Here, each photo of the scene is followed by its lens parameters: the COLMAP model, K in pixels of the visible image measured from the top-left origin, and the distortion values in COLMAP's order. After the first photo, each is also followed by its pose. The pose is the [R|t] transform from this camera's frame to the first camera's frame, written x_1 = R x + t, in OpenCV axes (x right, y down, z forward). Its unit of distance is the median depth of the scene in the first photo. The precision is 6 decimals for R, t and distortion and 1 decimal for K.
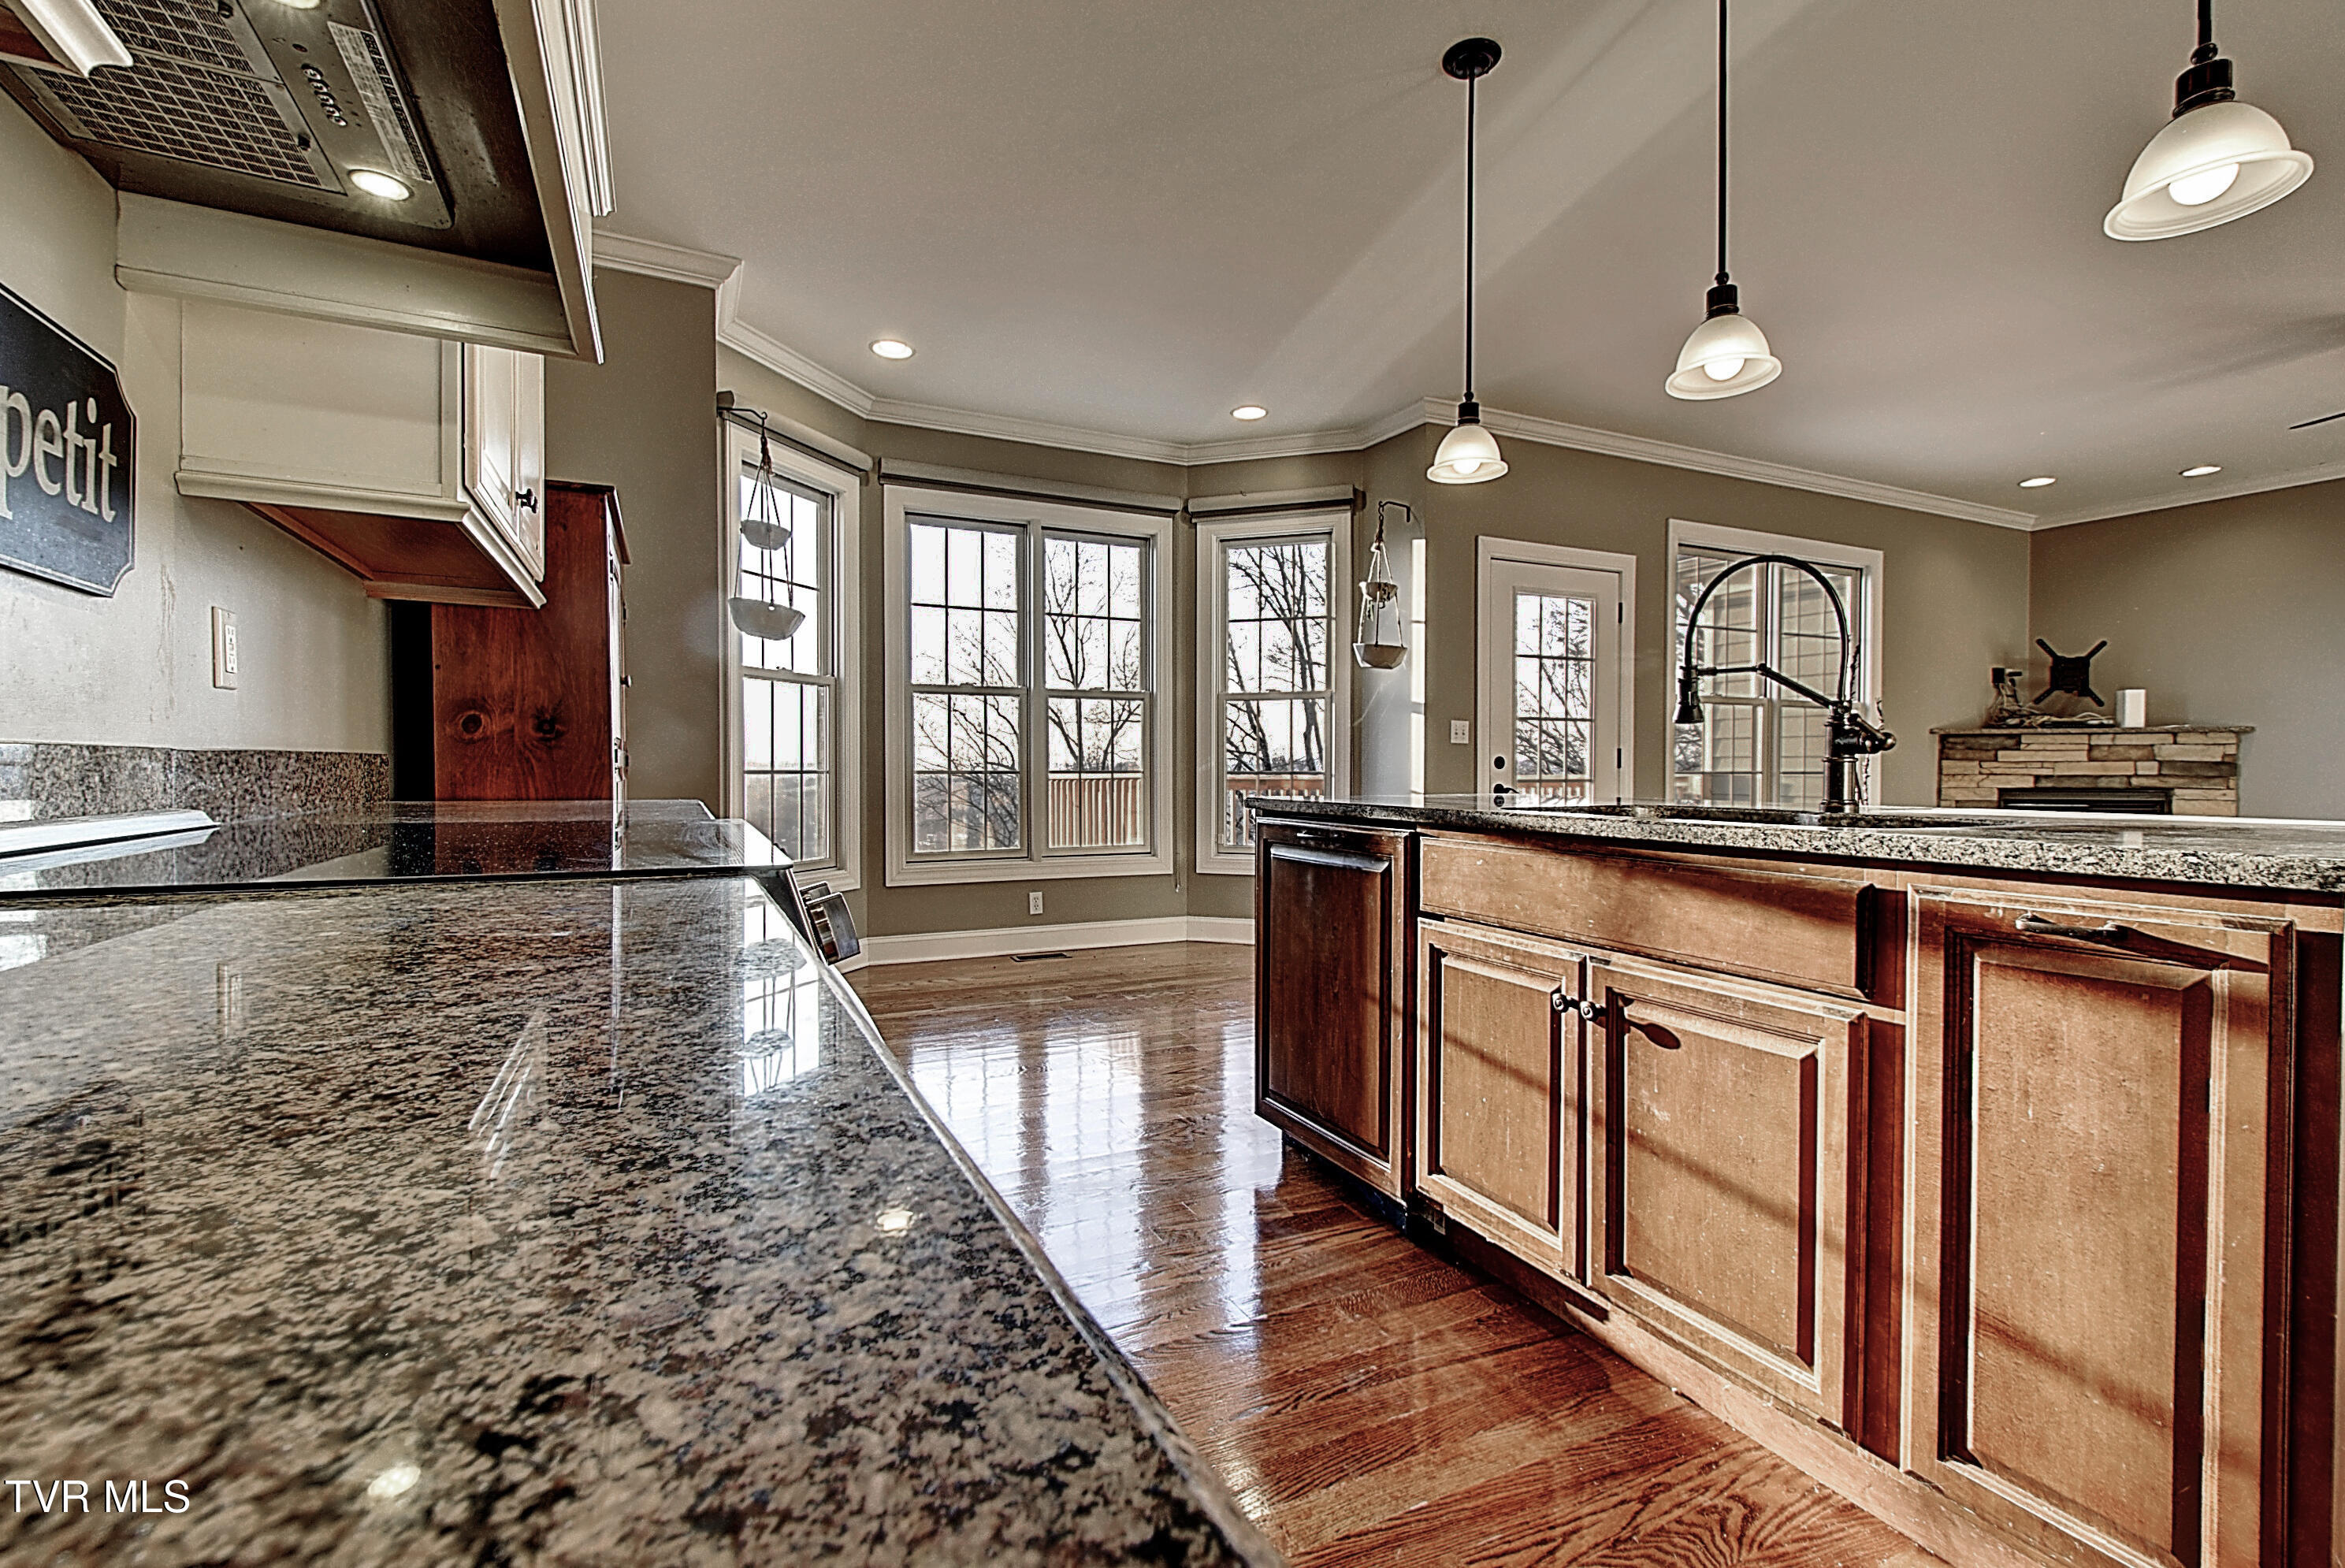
lens RADIAL K [[1047.4, 0, 1176.3], [0, 1047.4, 777.1], [0, 0, 1]] dist [-0.001443, -0.000026]
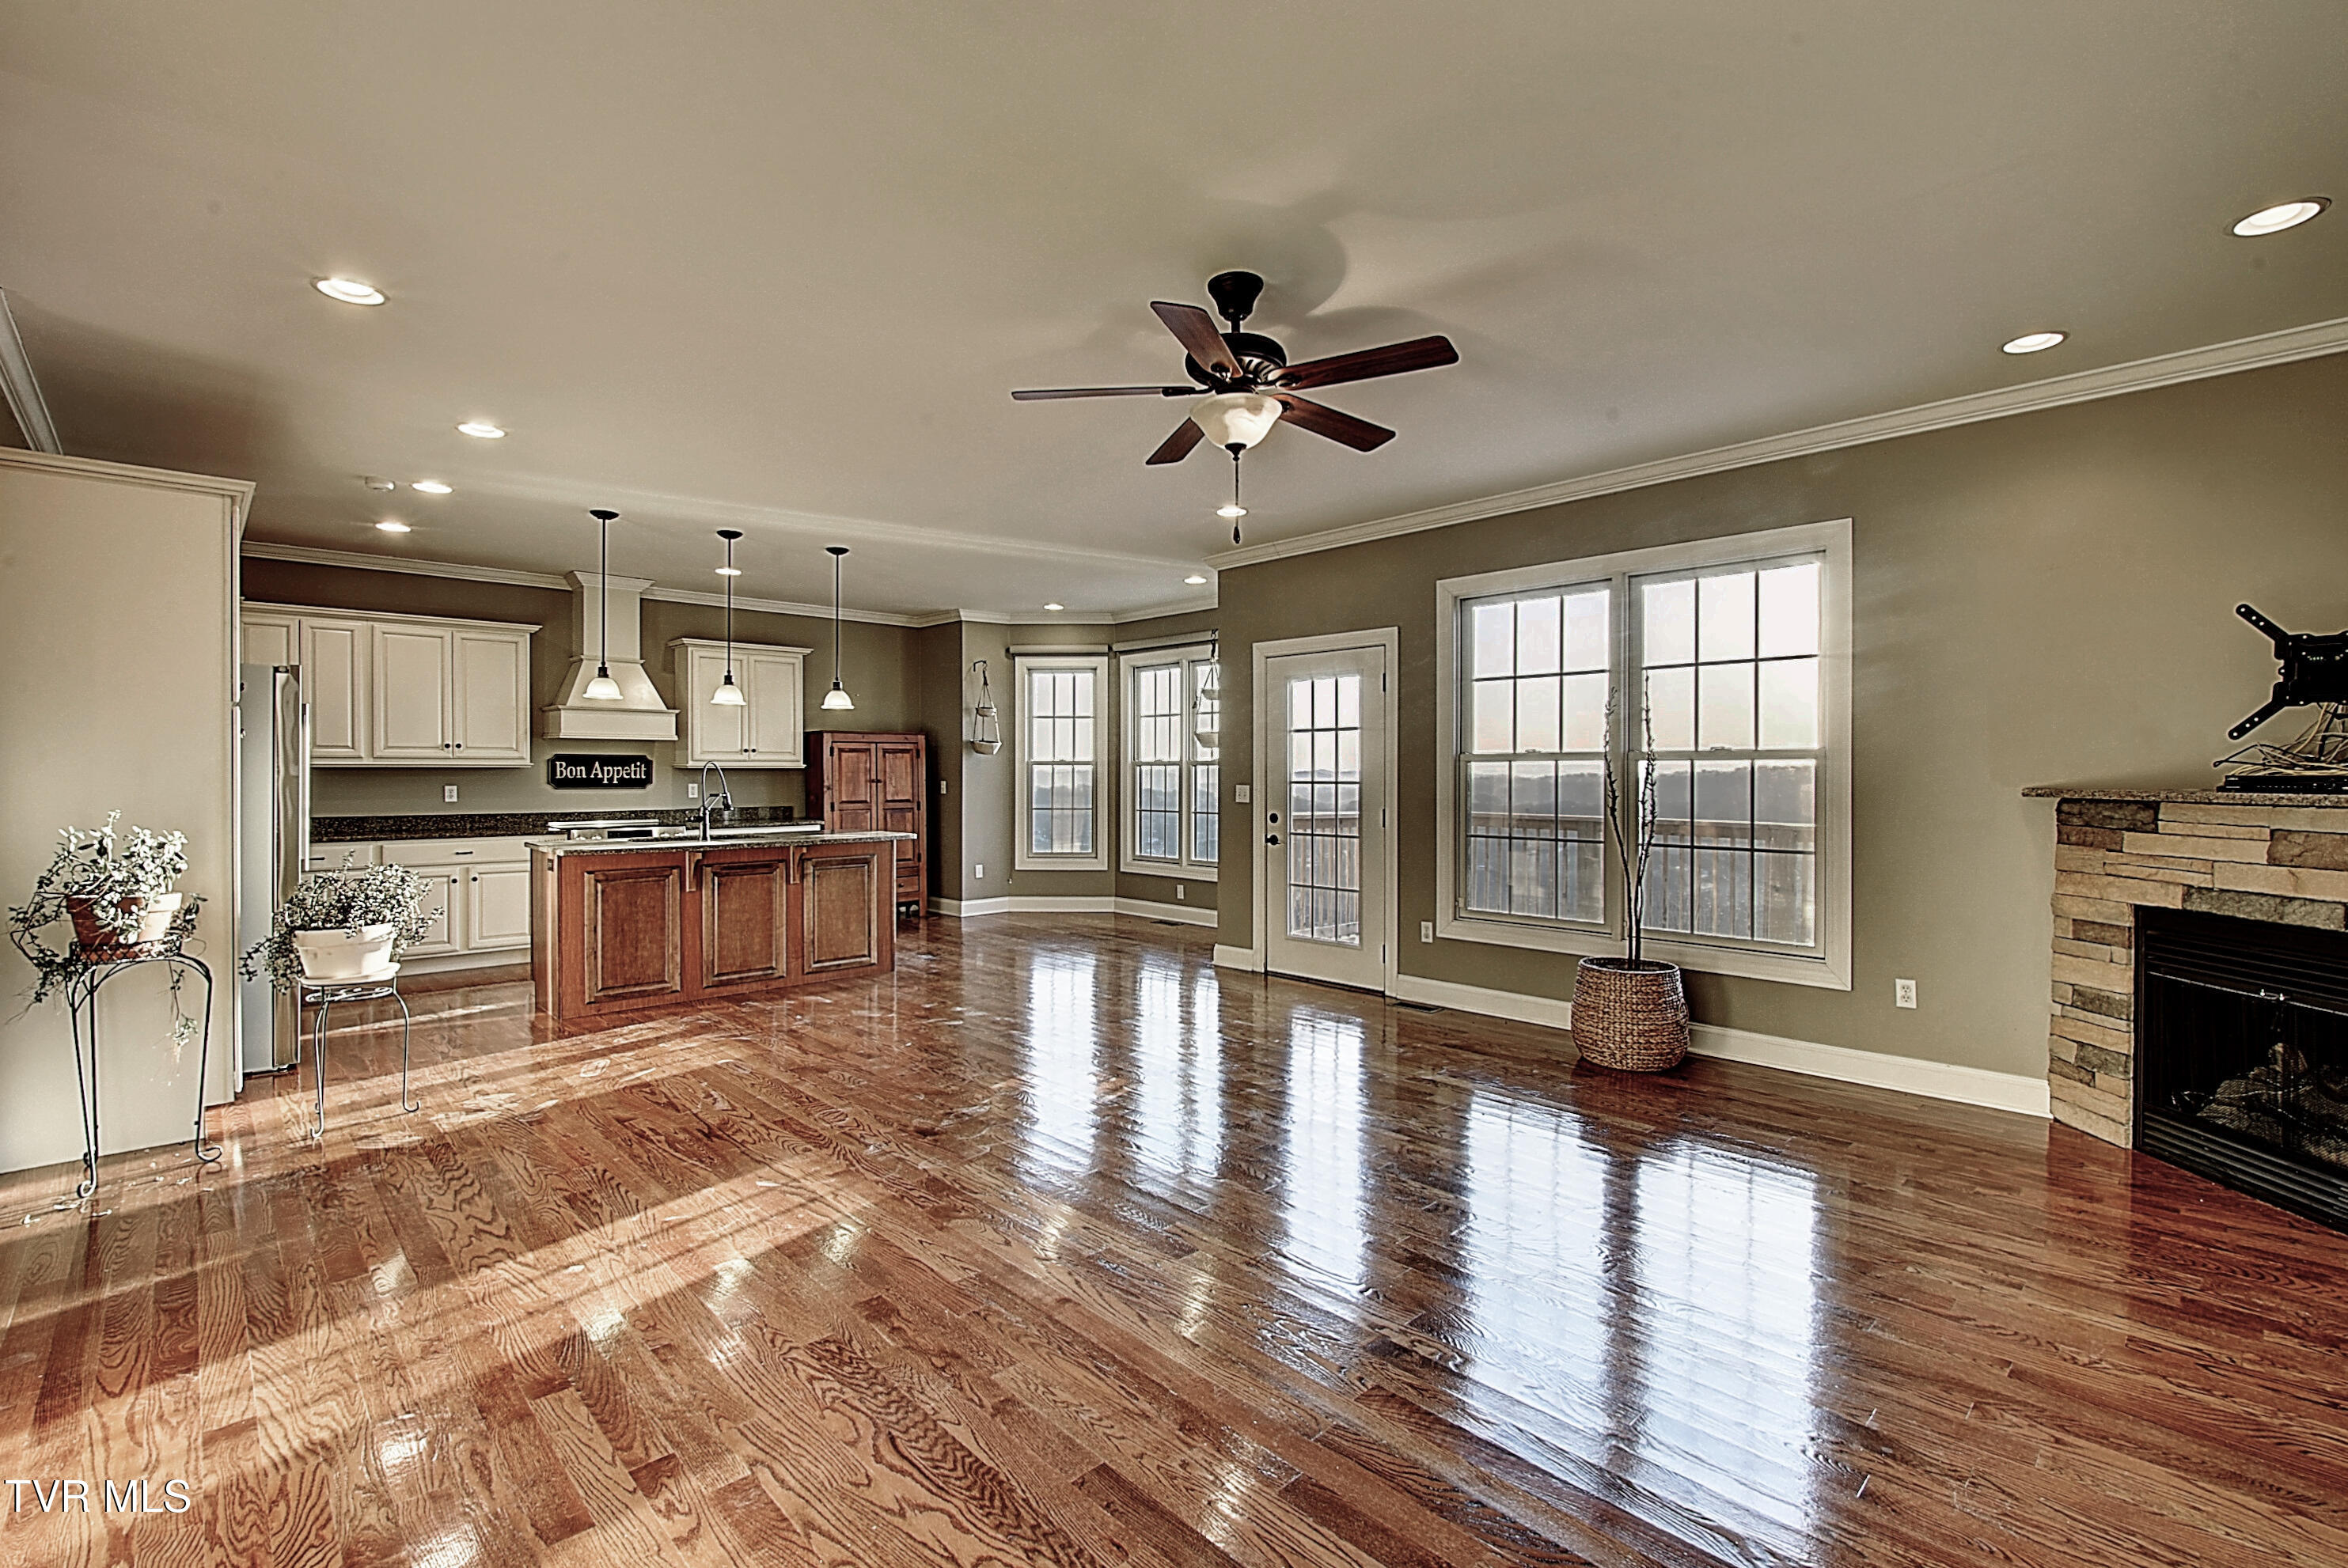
lens RADIAL K [[1048.6, 0, 1177.8], [0, 1048.6, 777.1], [0, 0, 1]] dist [-0.001443, -0.000026]
pose [[0.307182, 0.002786, -0.951647, 1.380978], [-0.011472, 0.999934, -0.000776, -0.056901], [0.951582, 0.011156, 0.307194, 0.470537]]
